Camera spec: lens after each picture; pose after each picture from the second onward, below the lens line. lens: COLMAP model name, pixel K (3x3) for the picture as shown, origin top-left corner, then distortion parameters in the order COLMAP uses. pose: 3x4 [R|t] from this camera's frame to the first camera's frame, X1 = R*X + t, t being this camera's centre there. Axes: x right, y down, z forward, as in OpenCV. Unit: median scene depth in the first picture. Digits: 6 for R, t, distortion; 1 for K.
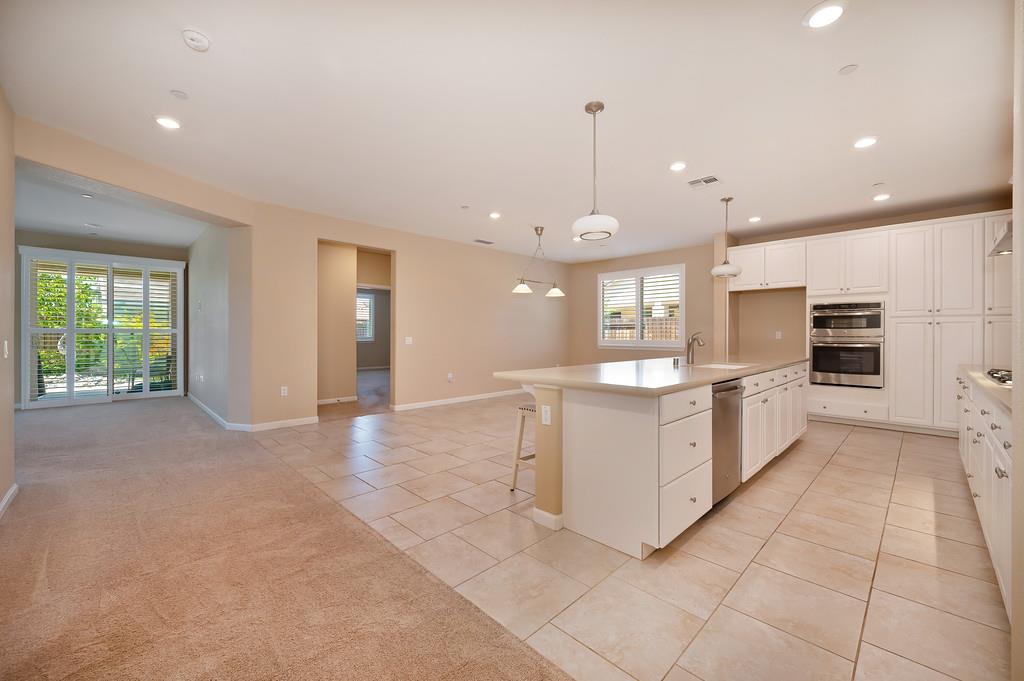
lens RADIAL K [[403.9, 0, 519.8], [0, 403.9, 340.7], [0, 0, 1]] dist [0.000805, 0.000191]
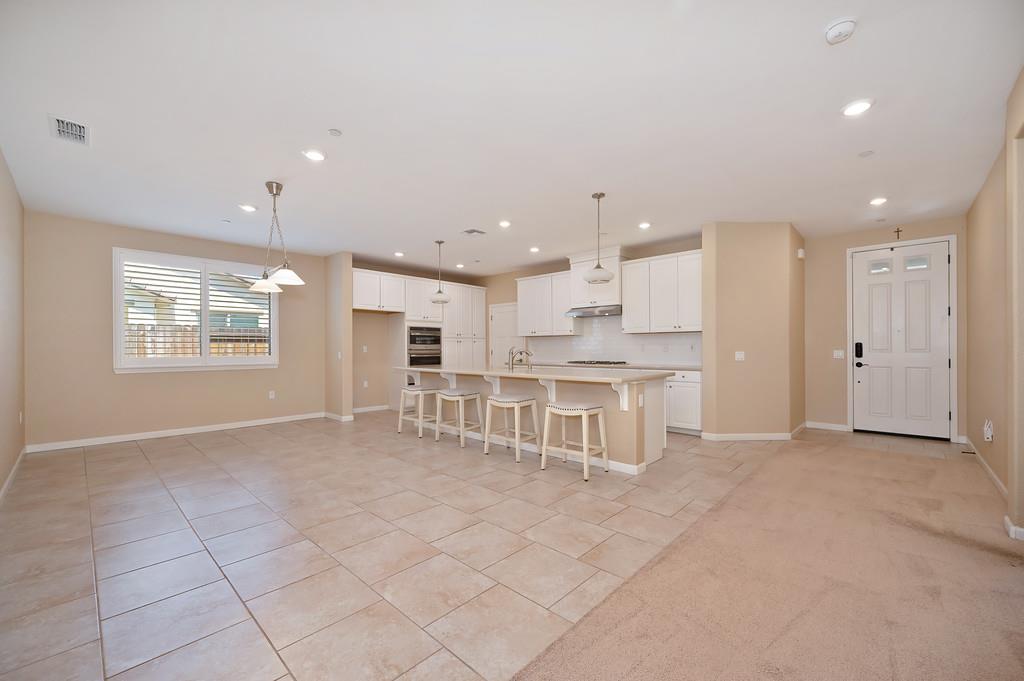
lens RADIAL K [[407.3, 0, 516.8], [0, 407.3, 344.1], [0, 0, 1]] dist [-0.000550, 0.000004]
pose [[-0.036652, 0.010309, 0.999275, -0.764336], [0.021602, 0.999721, -0.009521, -0.009974], [-0.999095, 0.021237, -0.036865, 0.795419]]
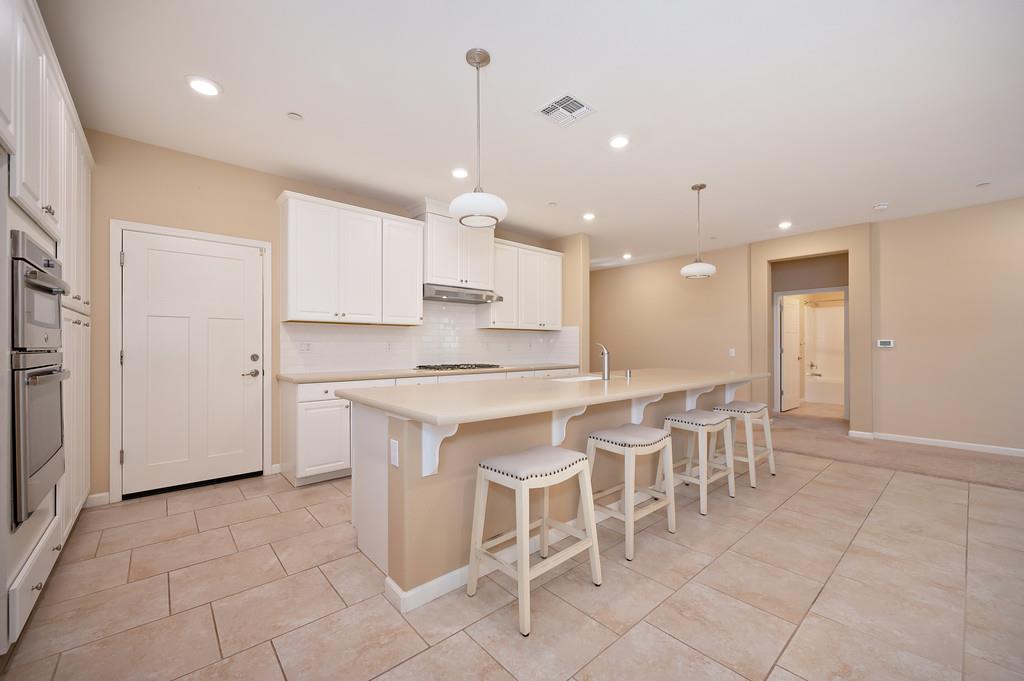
lens RADIAL K [[407.3, 0, 516.8], [0, 407.3, 344.1], [0, 0, 1]] dist [-0.000550, 0.000004]
pose [[-0.997626, 0.001370, 0.068852, 0.410666], [0.002139, 0.999936, 0.011100, -0.020184], [-0.068832, 0.011221, -0.997565, 1.441117]]
